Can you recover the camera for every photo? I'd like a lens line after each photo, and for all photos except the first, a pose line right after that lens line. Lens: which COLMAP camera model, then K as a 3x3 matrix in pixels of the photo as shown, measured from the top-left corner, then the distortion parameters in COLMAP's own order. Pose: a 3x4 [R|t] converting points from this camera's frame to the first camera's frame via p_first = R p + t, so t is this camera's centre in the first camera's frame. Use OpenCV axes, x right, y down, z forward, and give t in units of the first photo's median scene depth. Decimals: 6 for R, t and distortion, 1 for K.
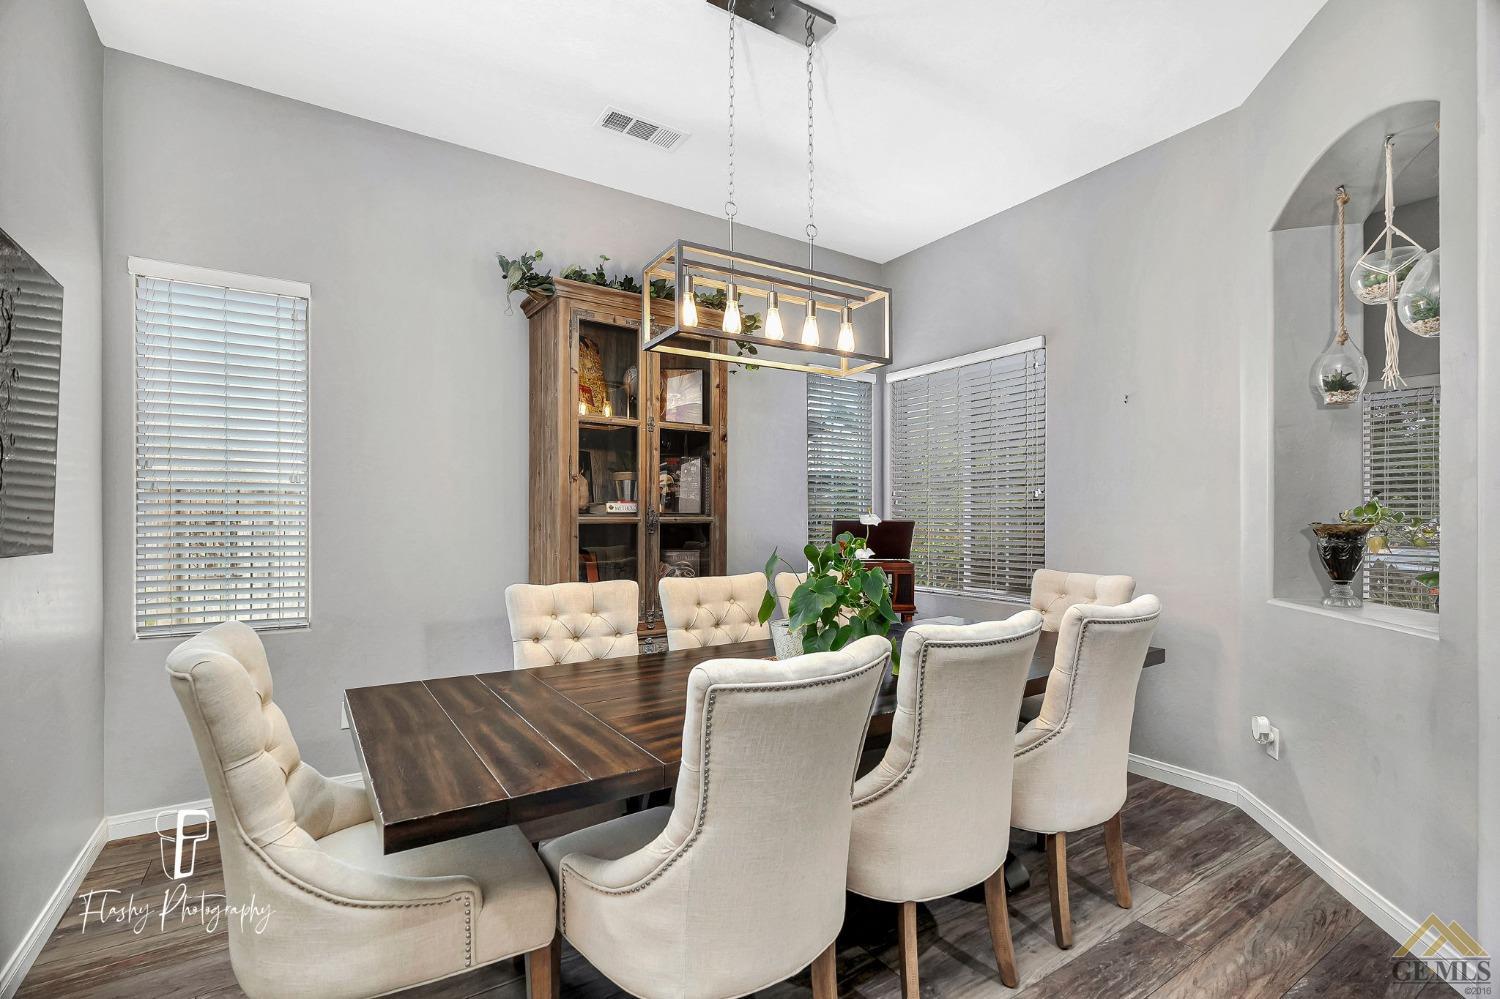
lens RADIAL K [[678.1, 0, 748.4], [0, 678.1, 502.4], [0, 0, 1]] dist [-0.004397, 0.000277]
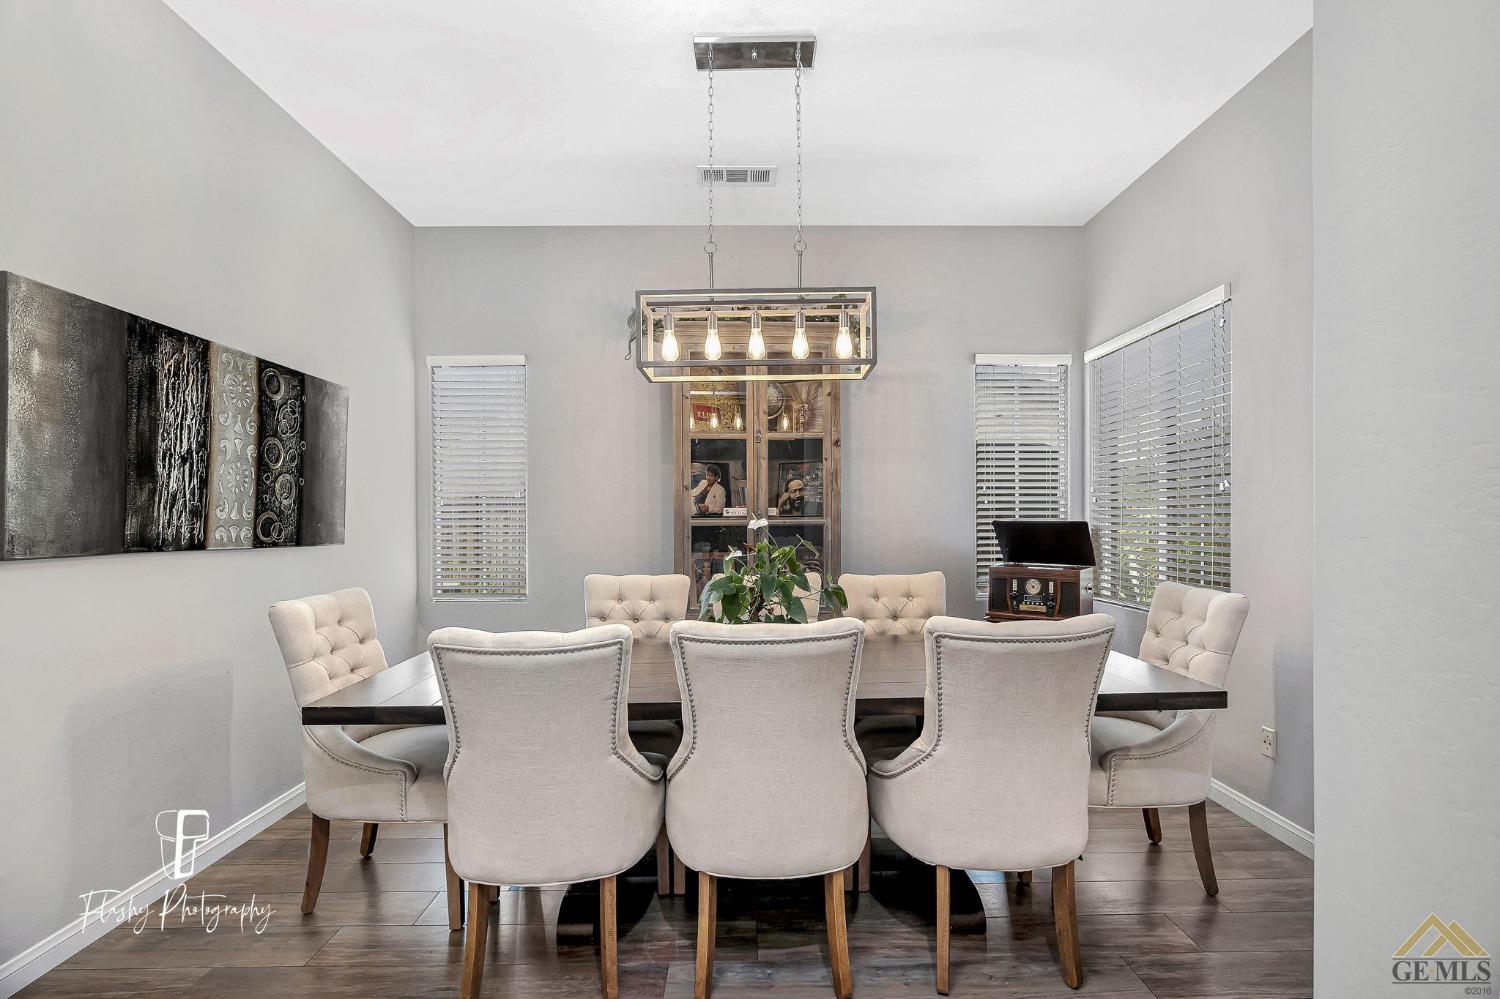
lens RADIAL K [[678.1, 0, 748.4], [0, 678.1, 502.4], [0, 0, 1]] dist [-0.004397, 0.000277]
pose [[0.846996, -0.019232, -0.531251, 0.448090], [0.019743, 0.999794, -0.004716, -0.002282], [0.531232, -0.006494, 0.847201, 0.054252]]
